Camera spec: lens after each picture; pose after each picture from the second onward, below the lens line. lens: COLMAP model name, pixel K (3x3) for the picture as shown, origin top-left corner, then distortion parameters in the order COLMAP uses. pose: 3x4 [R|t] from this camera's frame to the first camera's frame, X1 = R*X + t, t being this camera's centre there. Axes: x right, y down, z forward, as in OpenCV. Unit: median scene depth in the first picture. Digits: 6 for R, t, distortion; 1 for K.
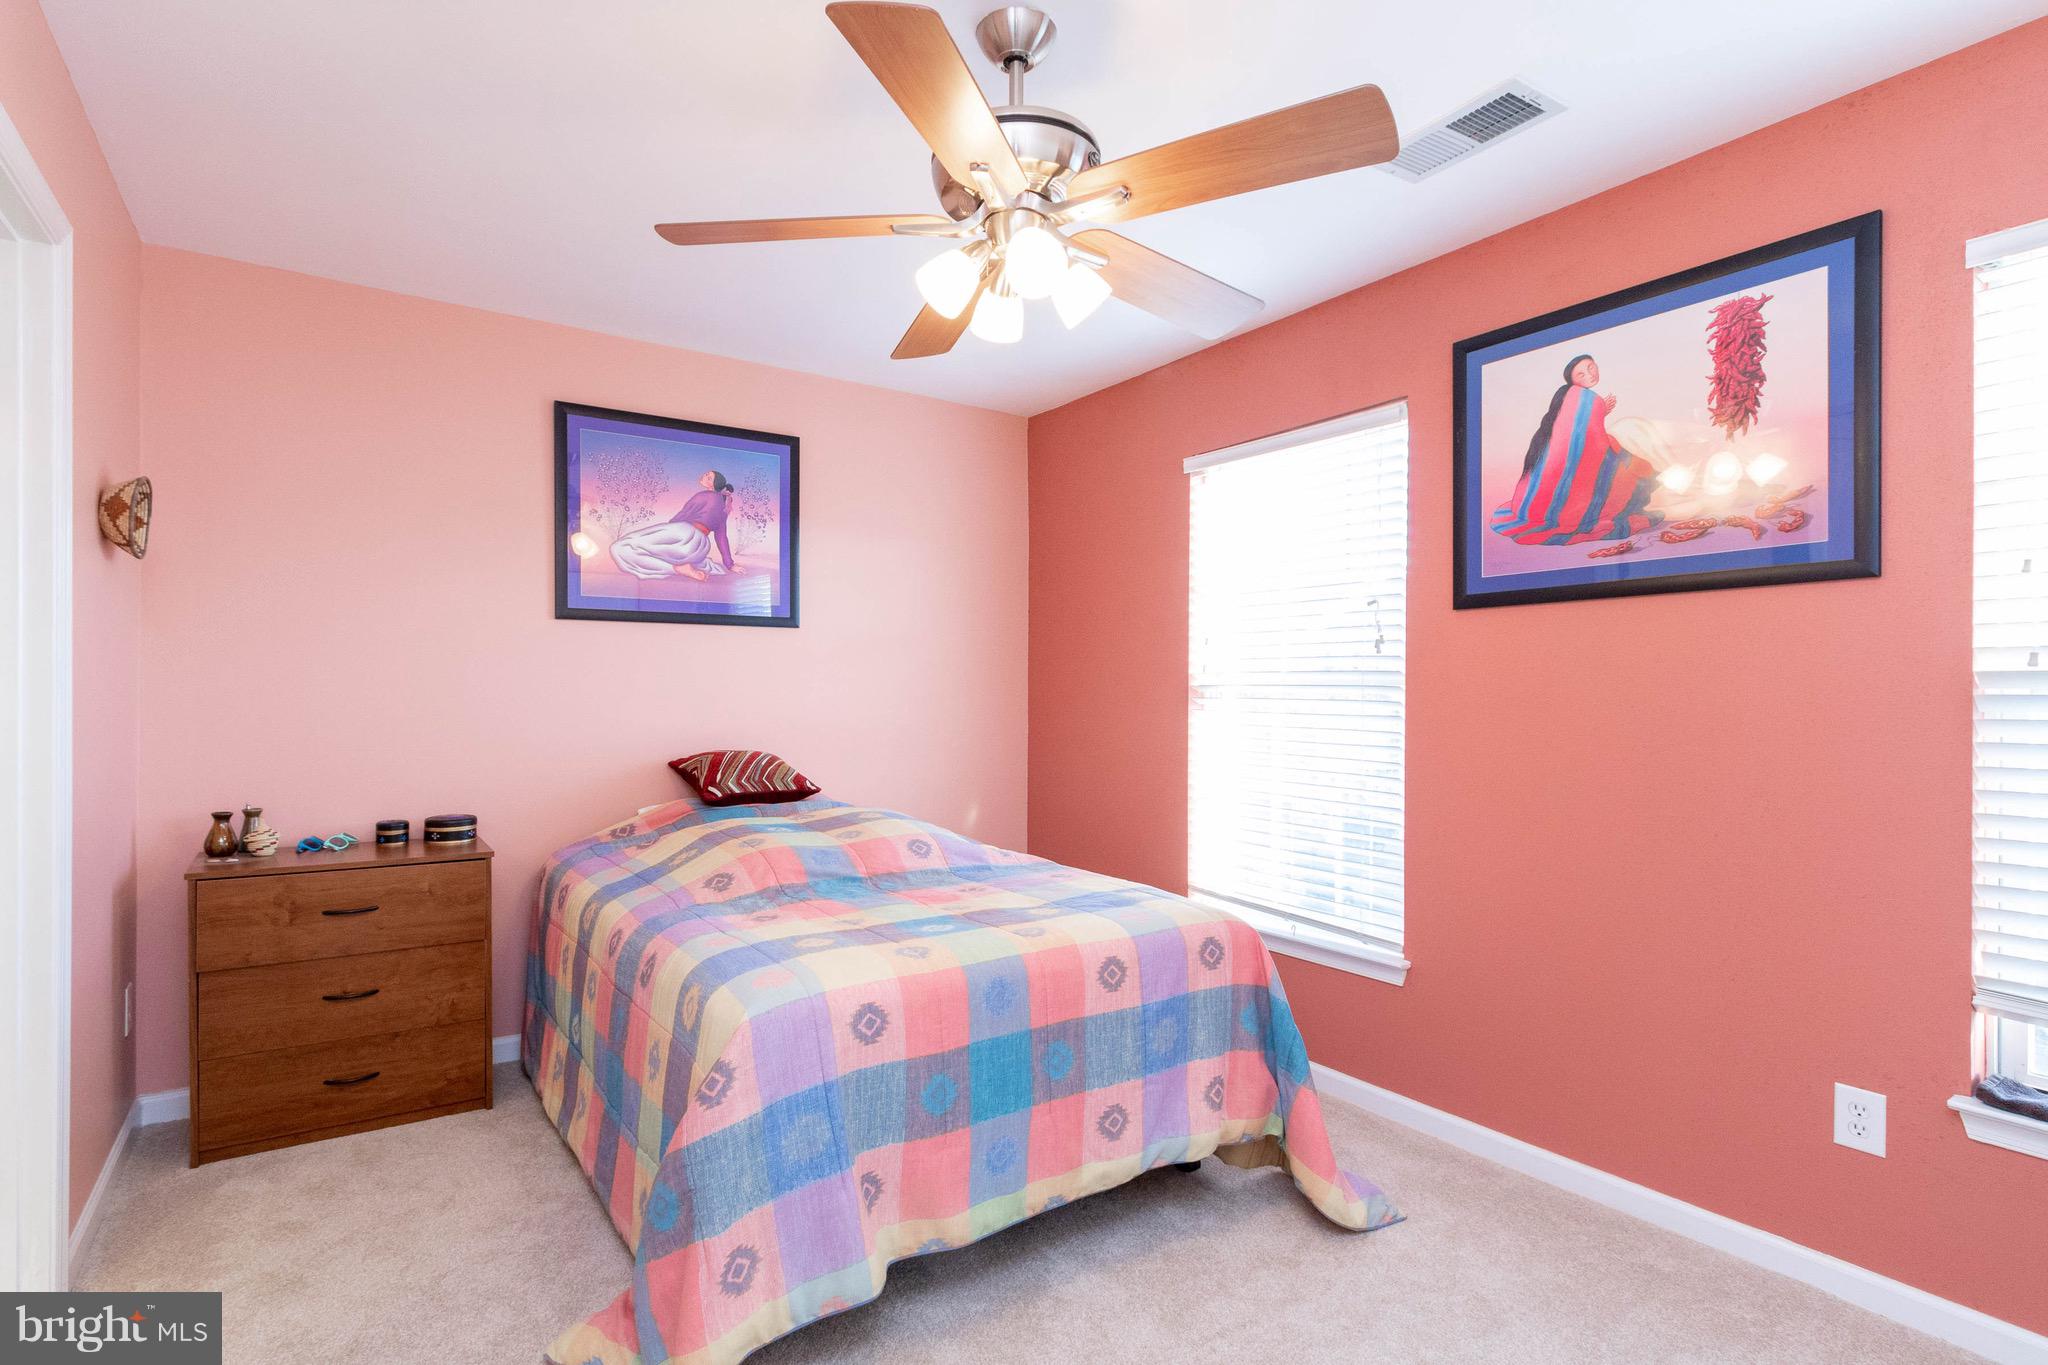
lens RADIAL K [[957.8, 0, 1020.3], [0, 957.8, 696.0], [0, 0, 1]] dist [0.006160, -0.000419]
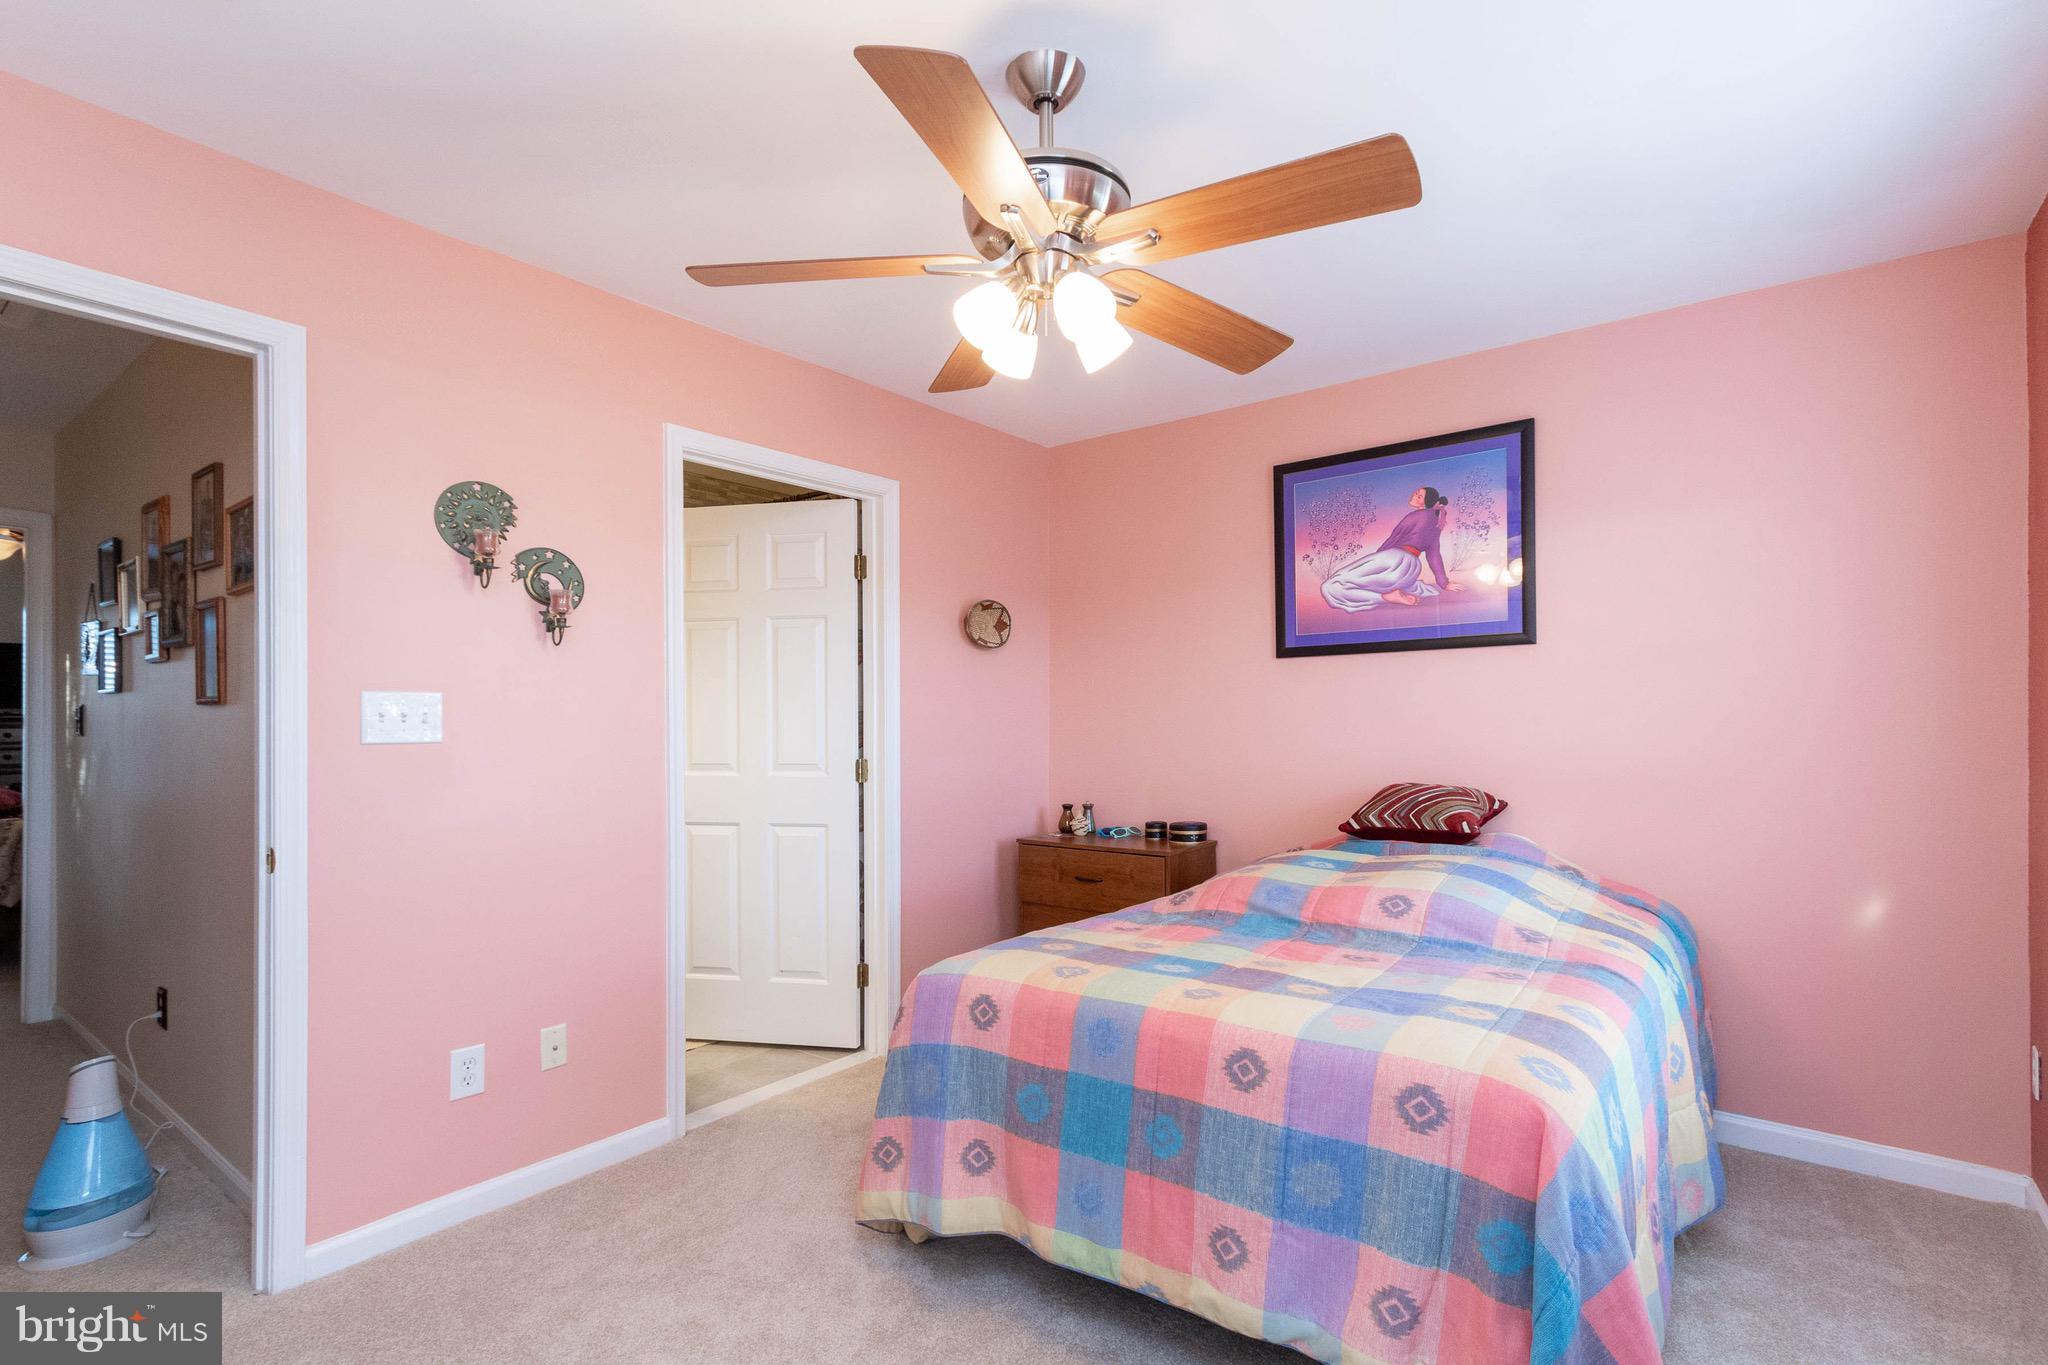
lens RADIAL K [[957.8, 0, 987.1], [0, 957.8, 705.8], [0, 0, 1]] dist [0.006160, -0.000419]
pose [[0.322842, -0.025106, -0.946120, 0.543172], [0.008571, 0.999685, -0.023603, -0.000974], [0.946414, -0.000489, 0.322956, 0.358881]]
